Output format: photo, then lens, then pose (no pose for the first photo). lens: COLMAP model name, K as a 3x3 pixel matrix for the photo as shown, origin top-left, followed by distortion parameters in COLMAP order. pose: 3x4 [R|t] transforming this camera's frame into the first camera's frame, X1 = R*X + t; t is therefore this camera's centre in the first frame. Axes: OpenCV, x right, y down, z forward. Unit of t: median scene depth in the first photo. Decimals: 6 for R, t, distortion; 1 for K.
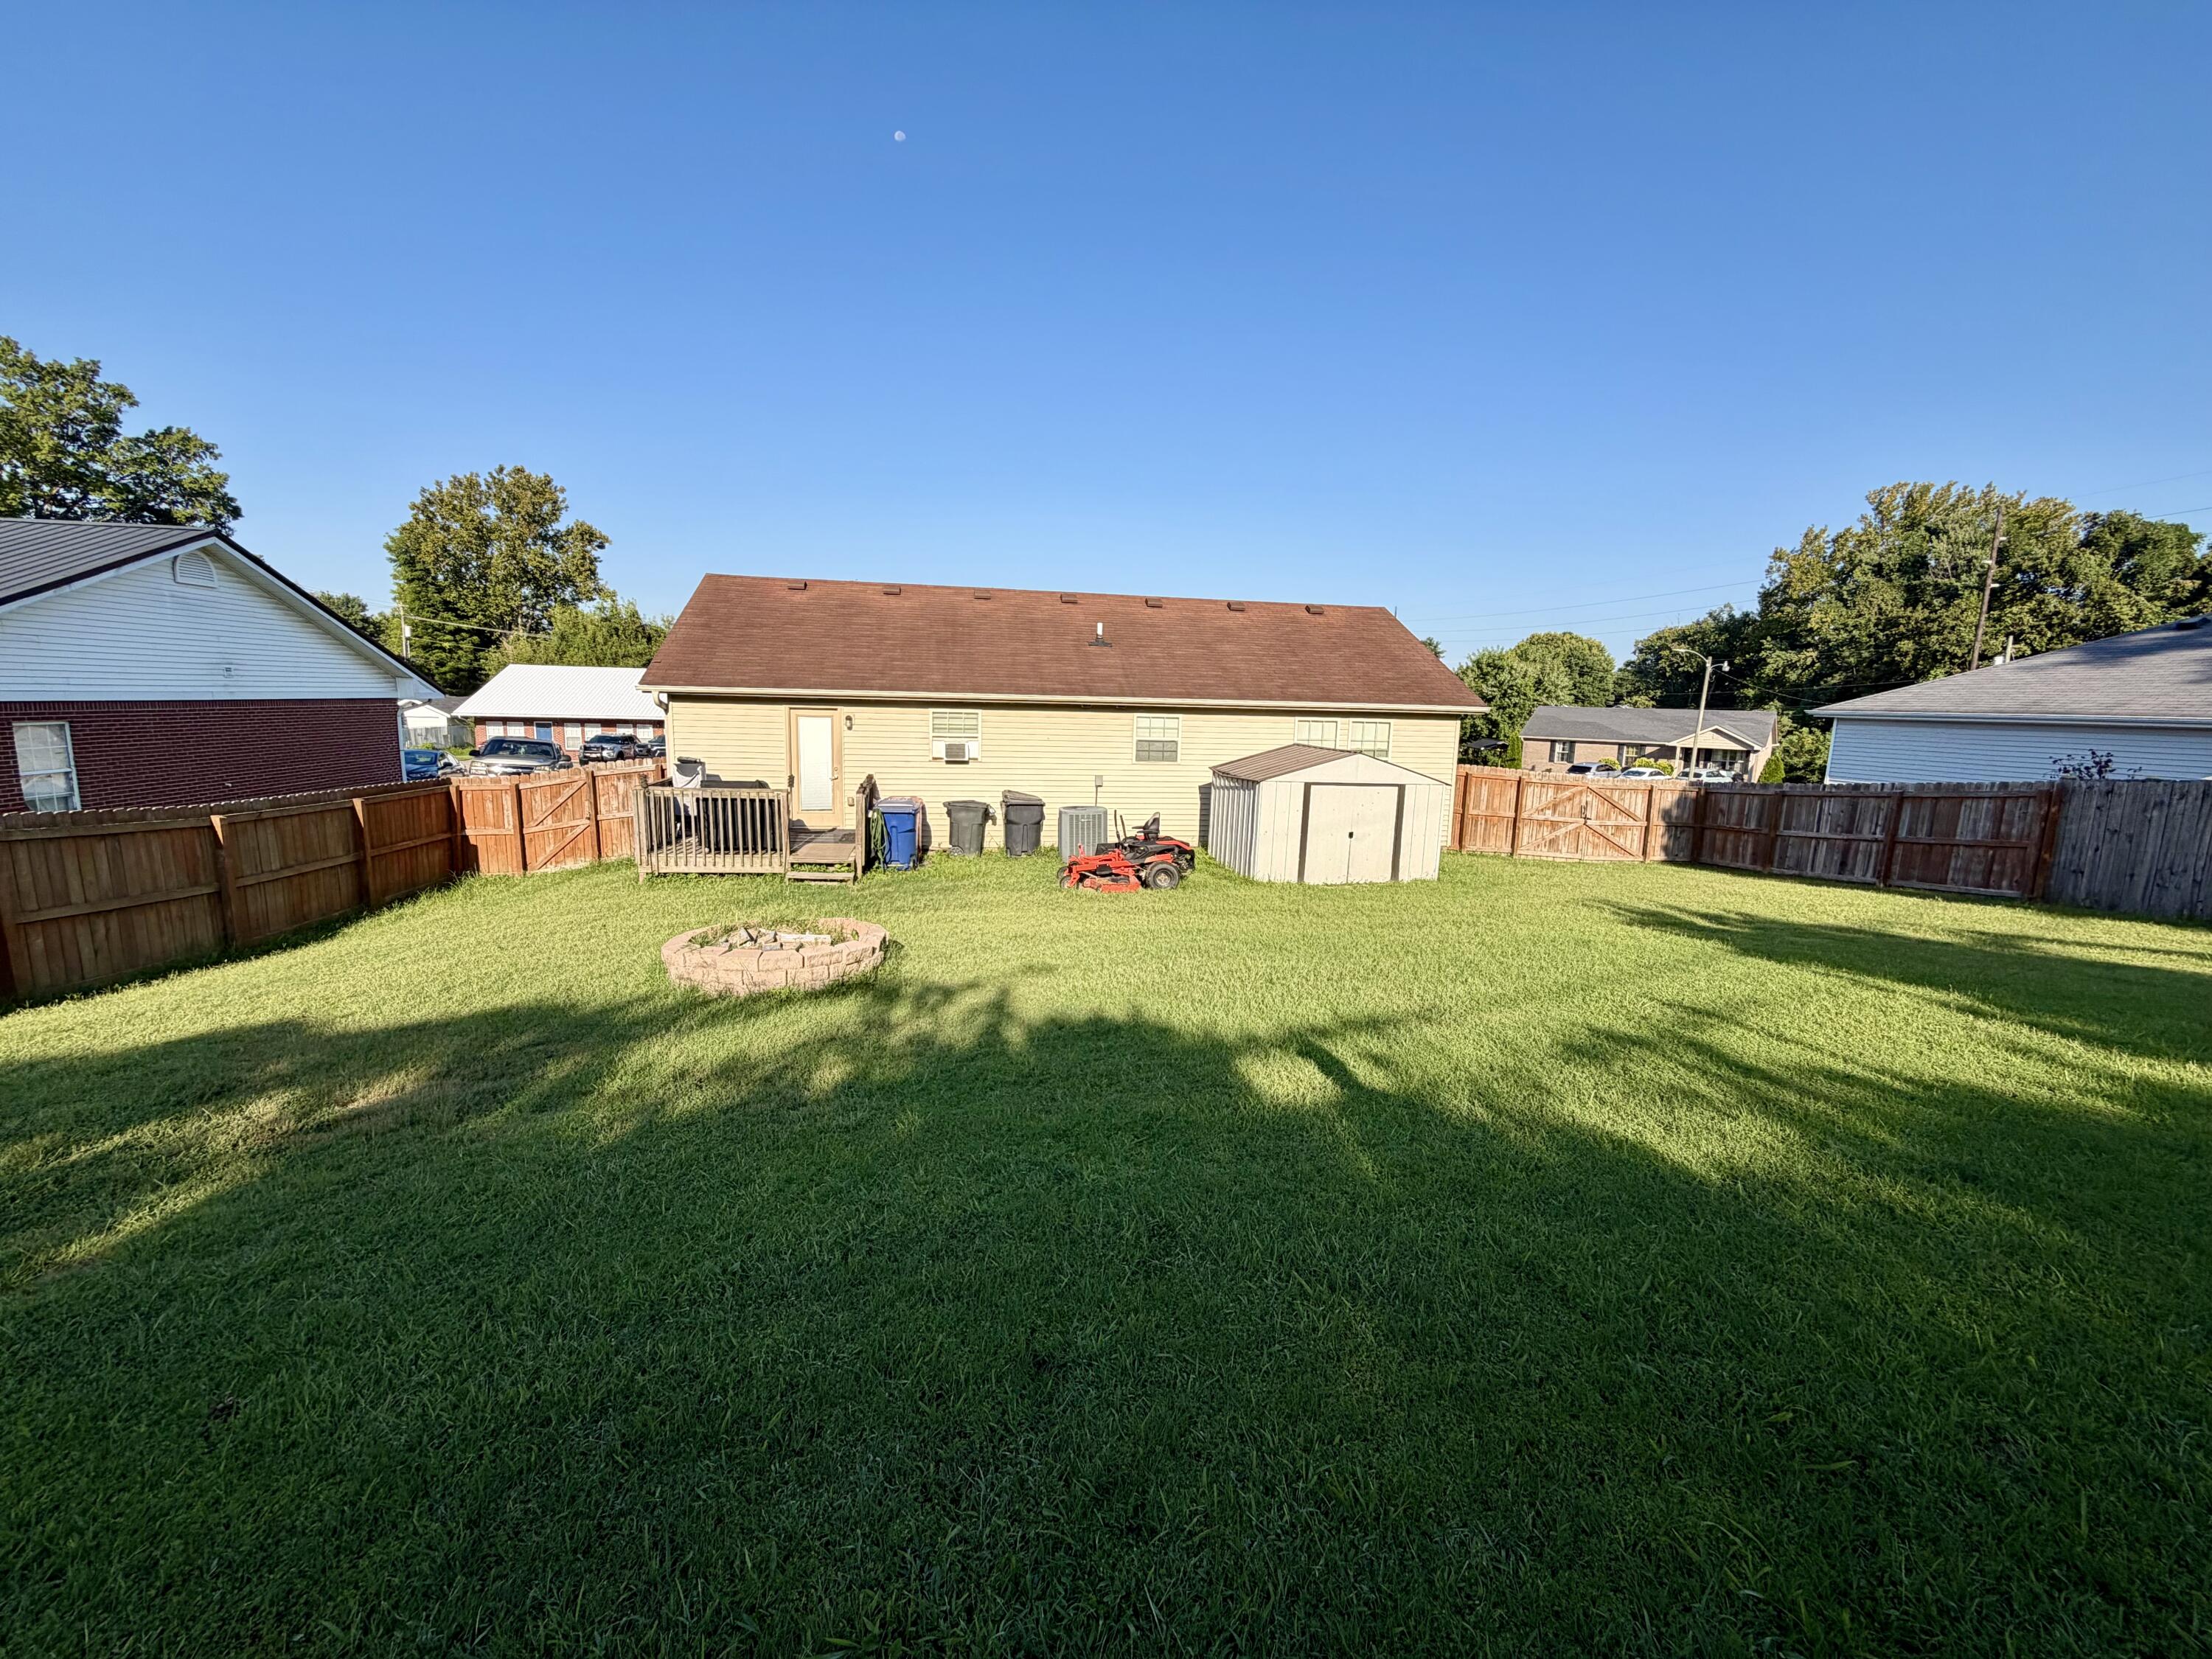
lens RADIAL K [[885.9, 0, 1100.7], [0, 885.9, 833.2], [0, 0, 1]] dist [-0.001942, -0.000577]
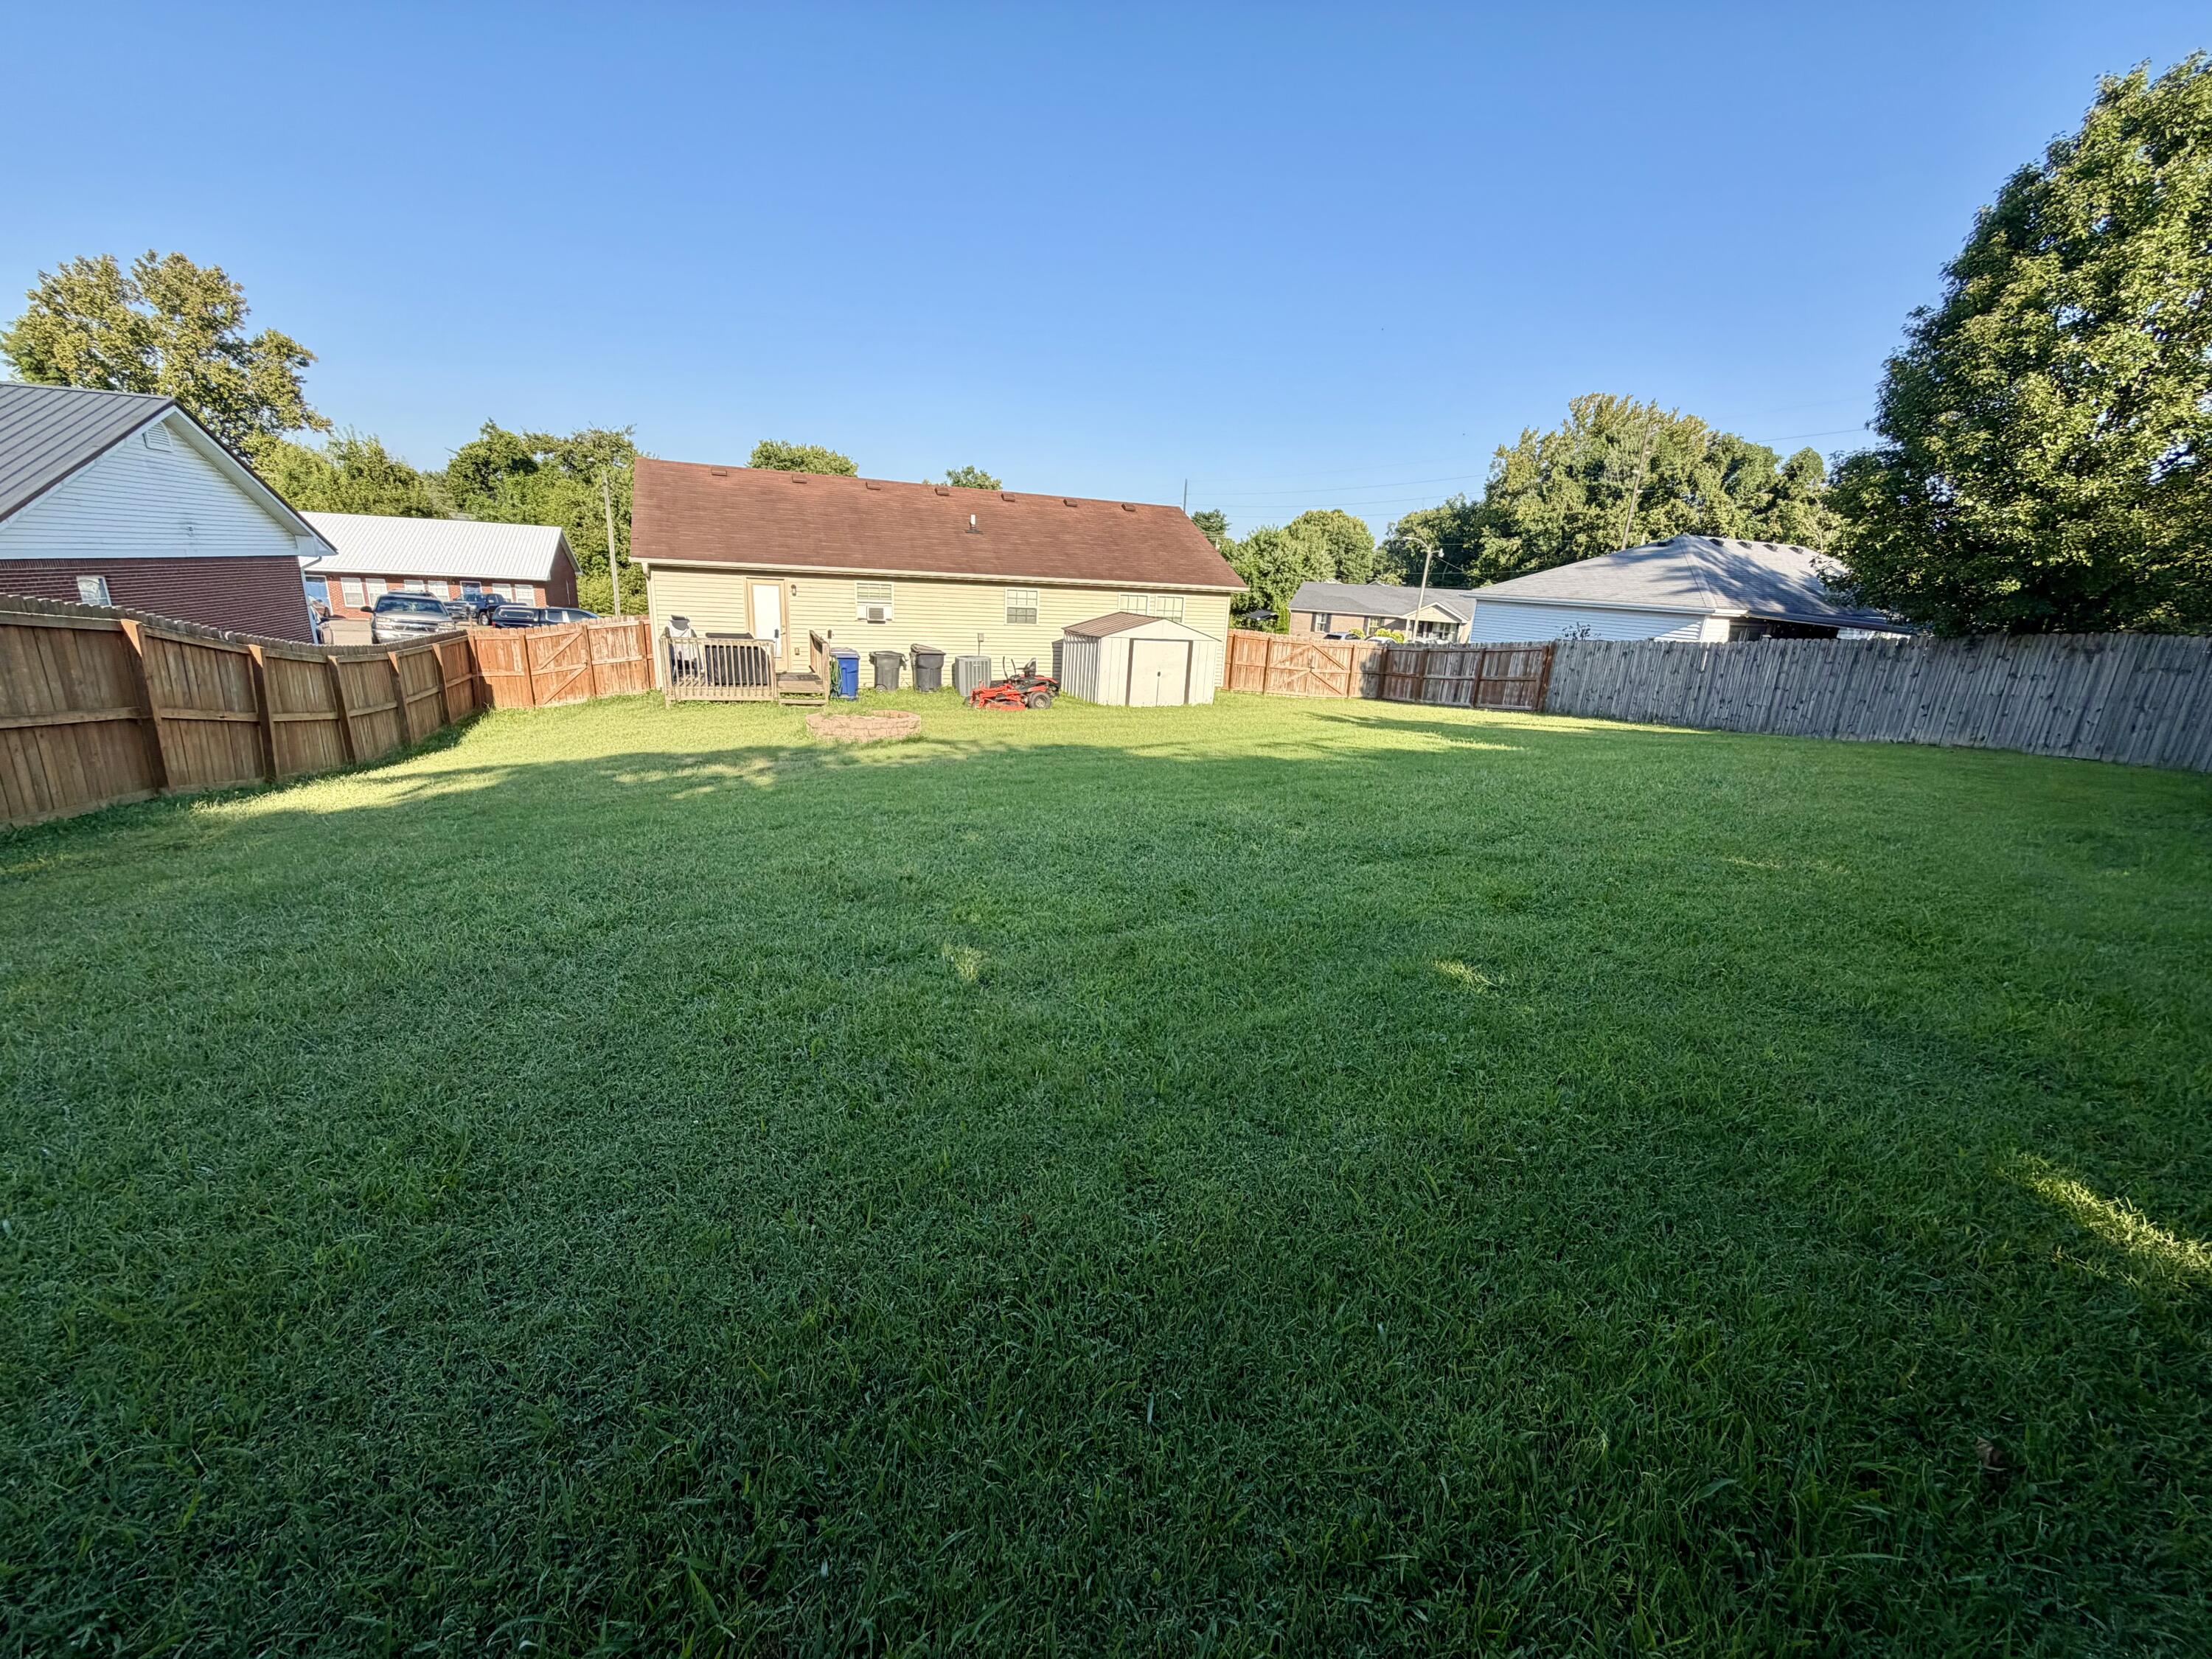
lens RADIAL K [[885.9, 0, 1106.9], [0, 885.9, 836.0], [0, 0, 1]] dist [-0.001942, -0.000577]
pose [[0.972496, -0.042463, 0.229015, -0.046188], [0.008077, 0.988798, 0.149041, 0.013990], [-0.232779, -0.143092, 0.961945, -0.135104]]
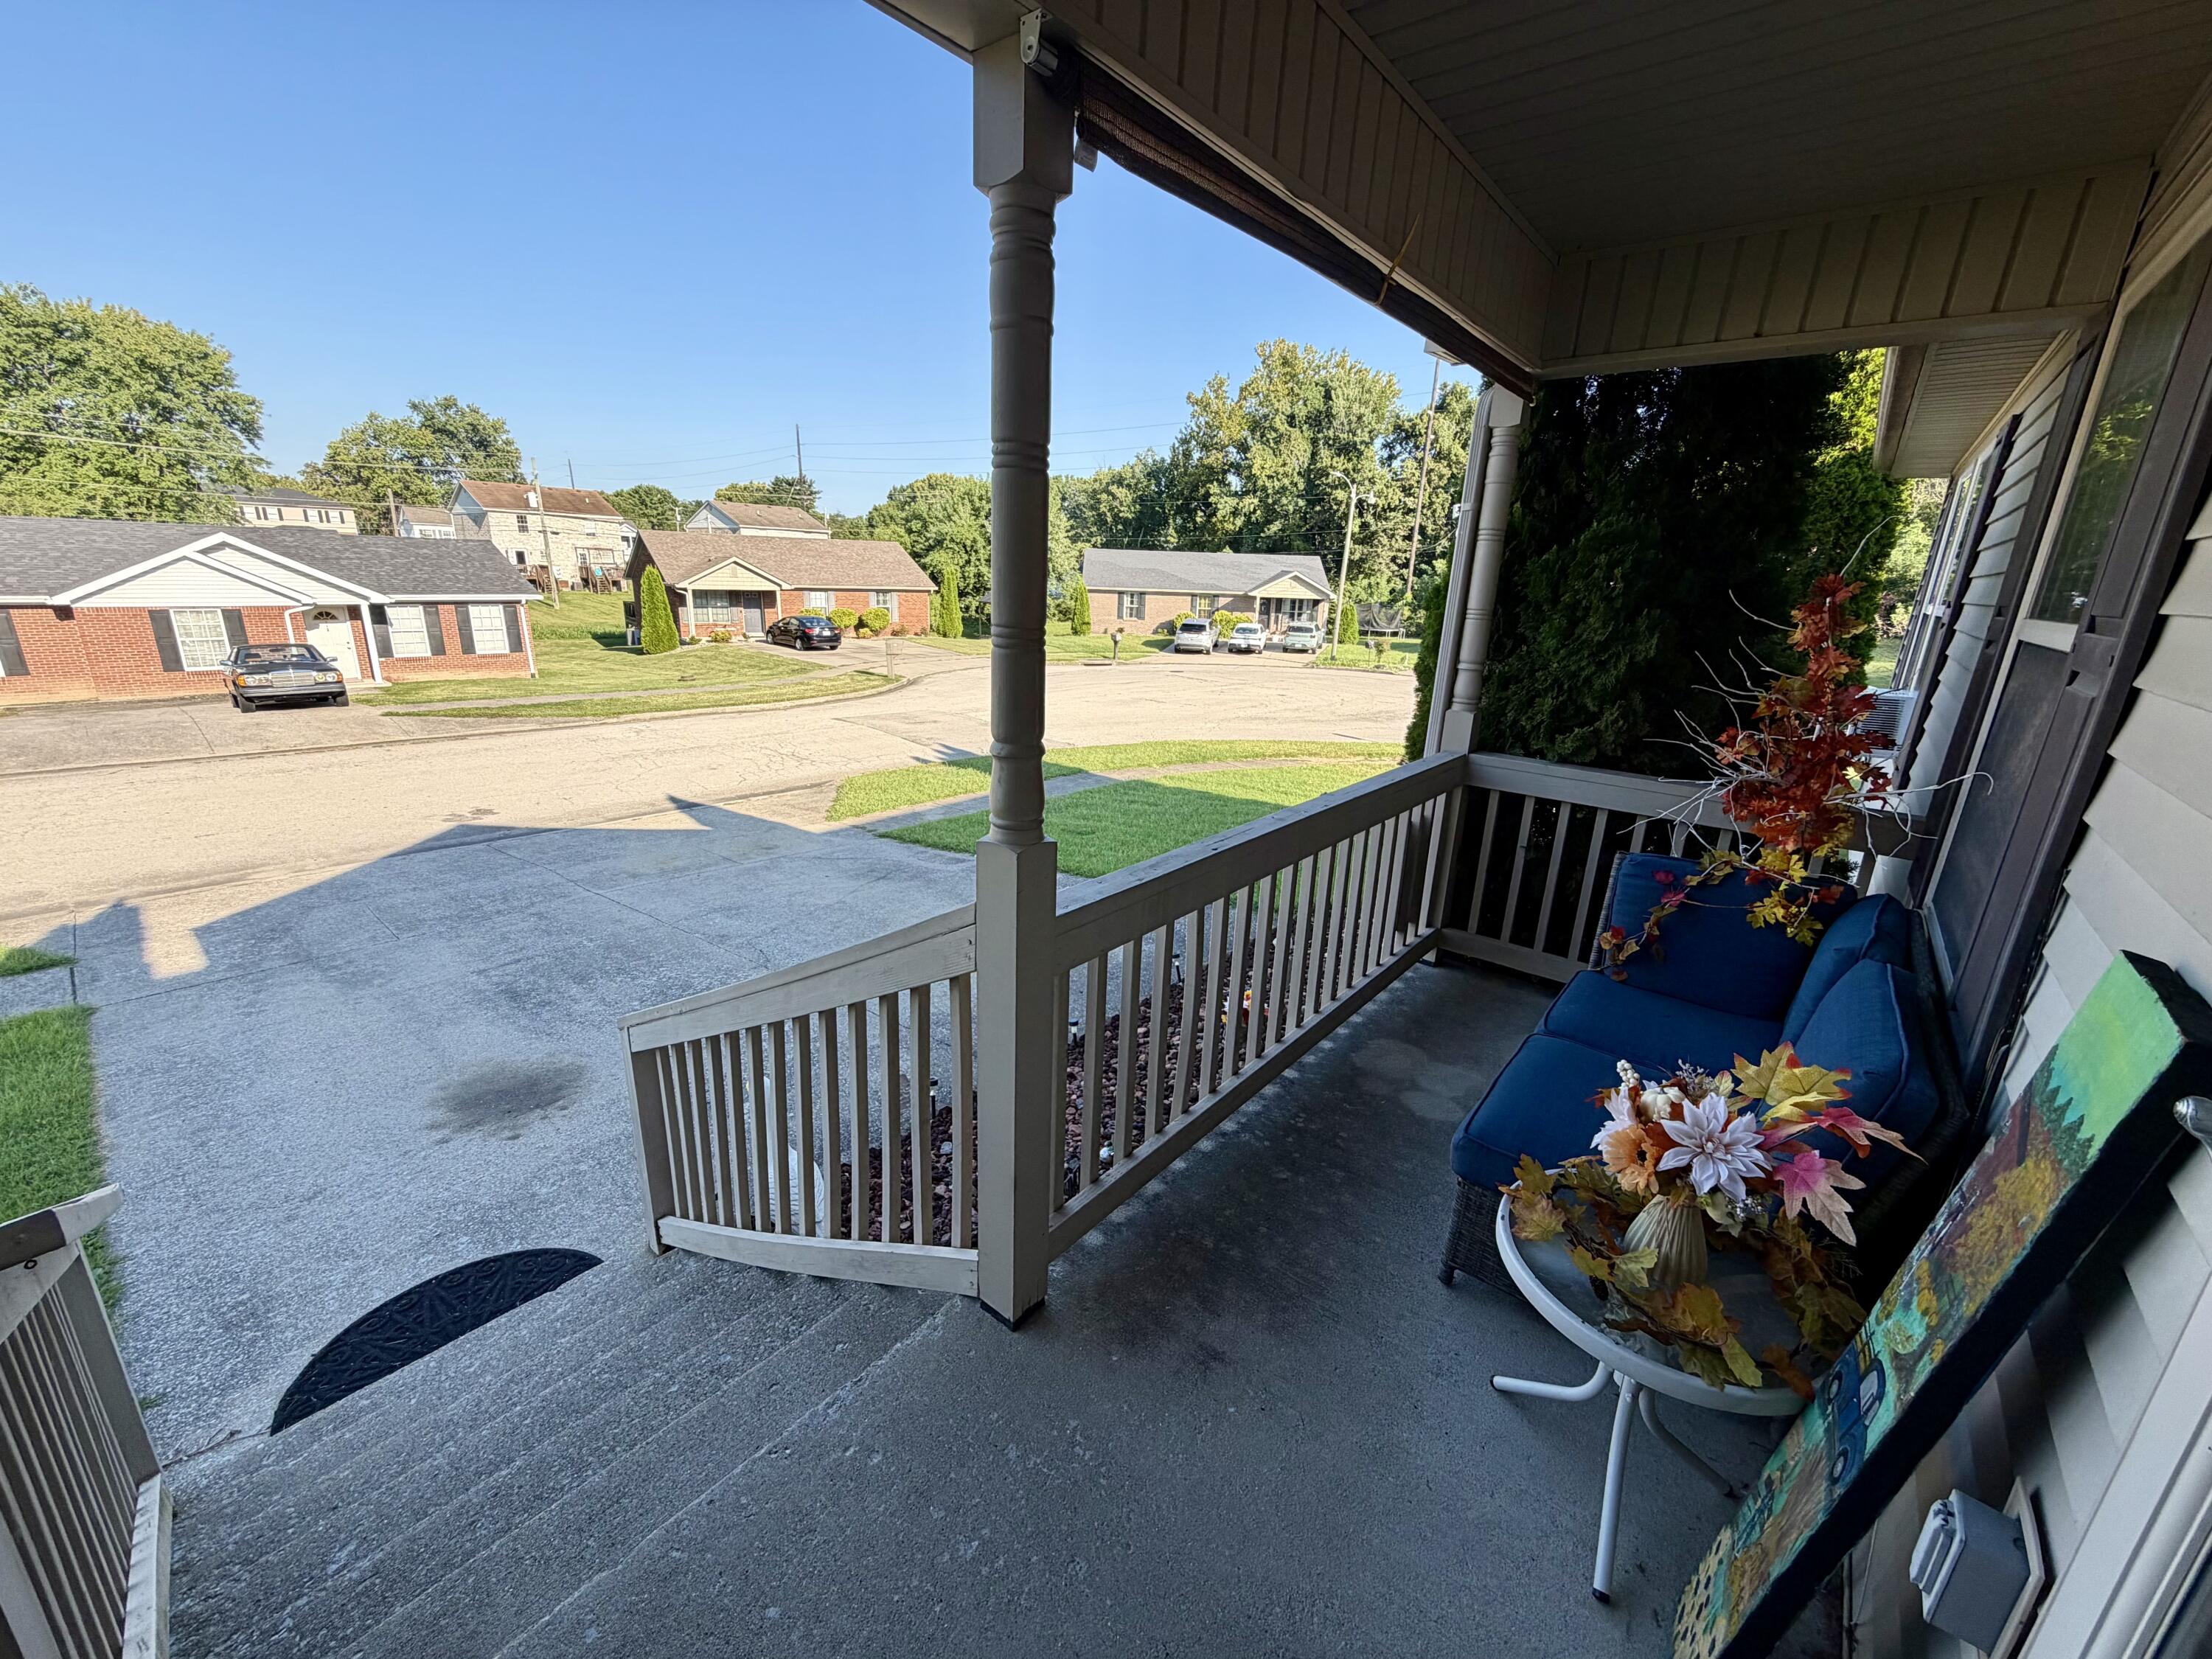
lens RADIAL K [[885.9, 0, 1104.8], [0, 885.9, 832.8], [0, 0, 1]] dist [-0.001942, -0.000577]
pose [[0.759896, -0.187169, 0.622515, -0.070167], [0.086315, 0.978224, 0.188754, -0.057771], [-0.644288, -0.089701, 0.759504, 0.496963]]
